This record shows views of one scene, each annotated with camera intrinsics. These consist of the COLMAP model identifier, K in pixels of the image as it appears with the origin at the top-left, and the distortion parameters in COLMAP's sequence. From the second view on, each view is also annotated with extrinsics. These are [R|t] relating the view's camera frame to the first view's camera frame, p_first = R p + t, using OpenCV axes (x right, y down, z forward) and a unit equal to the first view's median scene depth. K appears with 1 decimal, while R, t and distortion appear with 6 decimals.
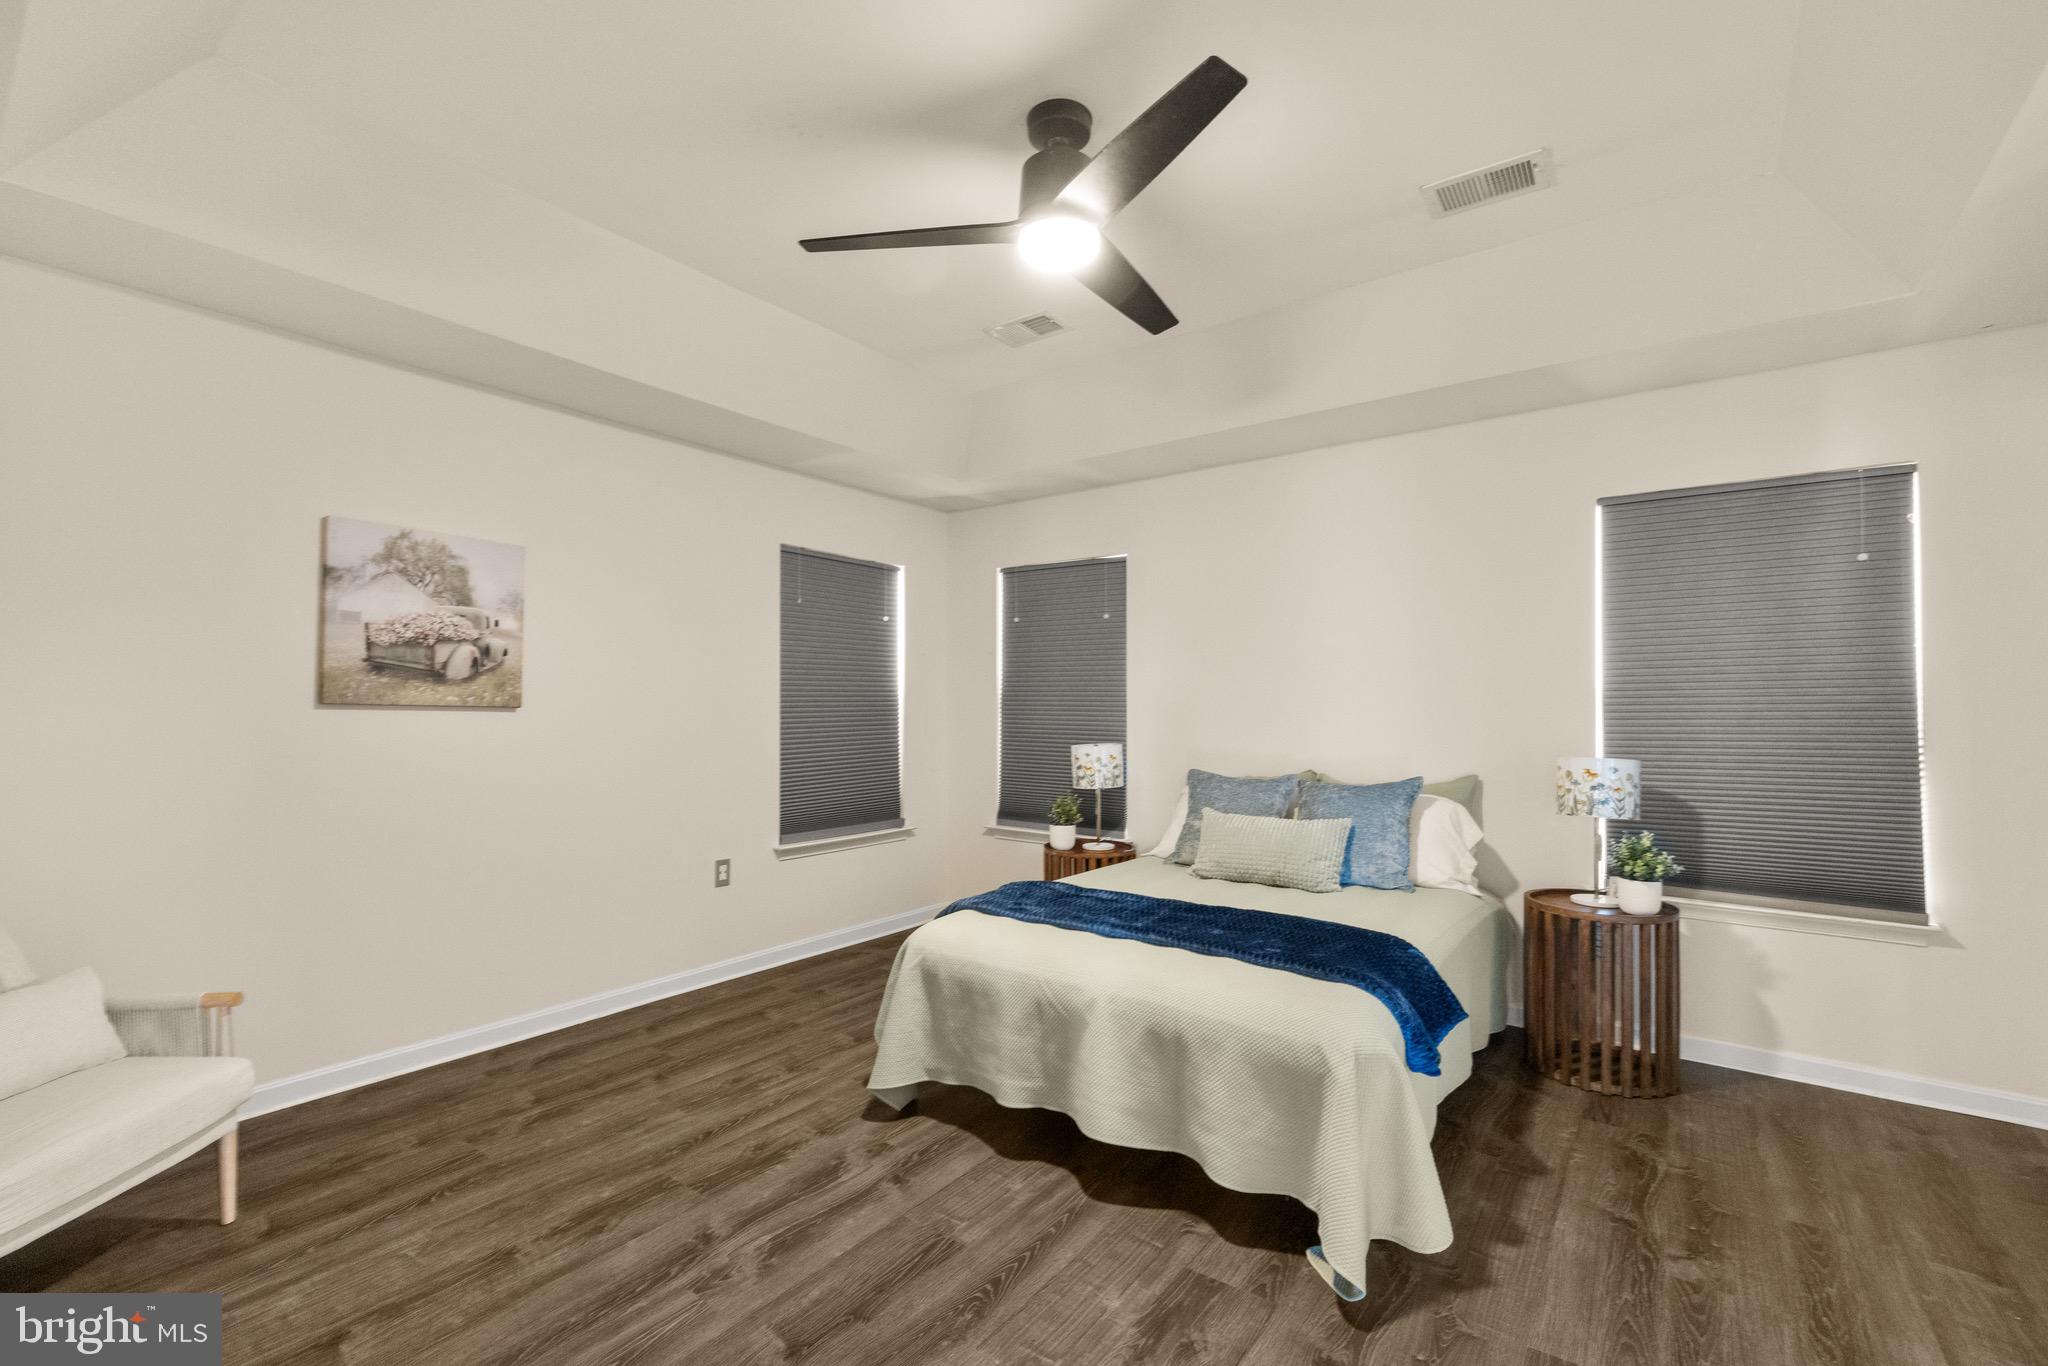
lens RADIAL K [[875.4, 0, 1039.7], [0, 875.4, 699.6], [0, 0, 1]] dist [0.000298, -0.000501]
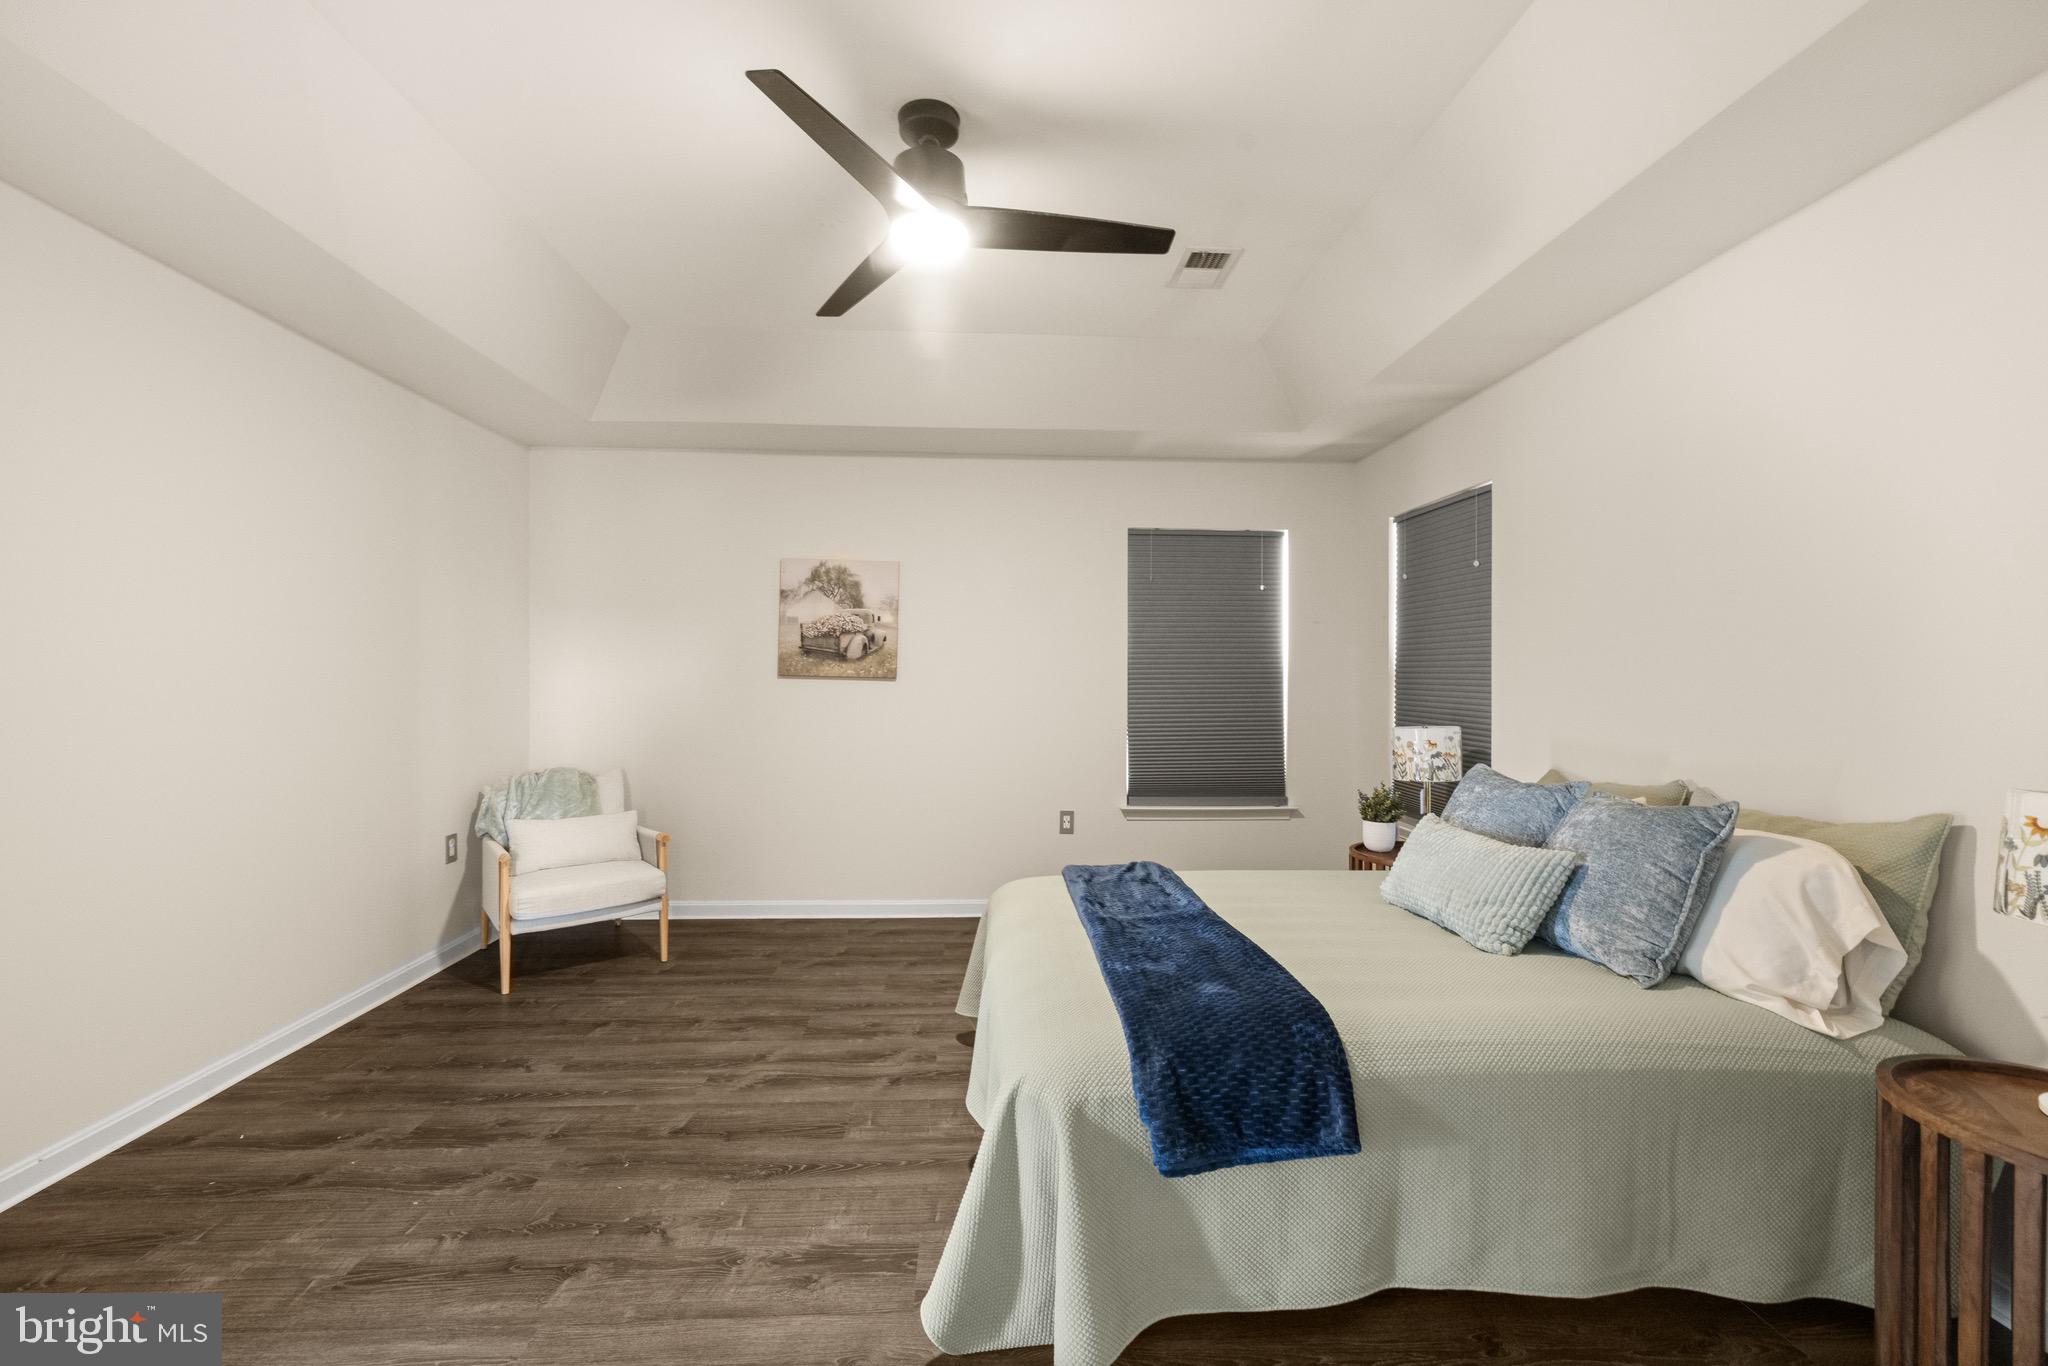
lens RADIAL K [[875.4, 0, 1027.8], [0, 875.4, 678.2], [0, 0, 1]] dist [0.000298, -0.000501]
pose [[0.630268, 0.002343, -0.776374, 0.663164], [0.003010, 0.999981, 0.005461, 0.002356], [0.776372, -0.005779, 0.630249, 0.310327]]
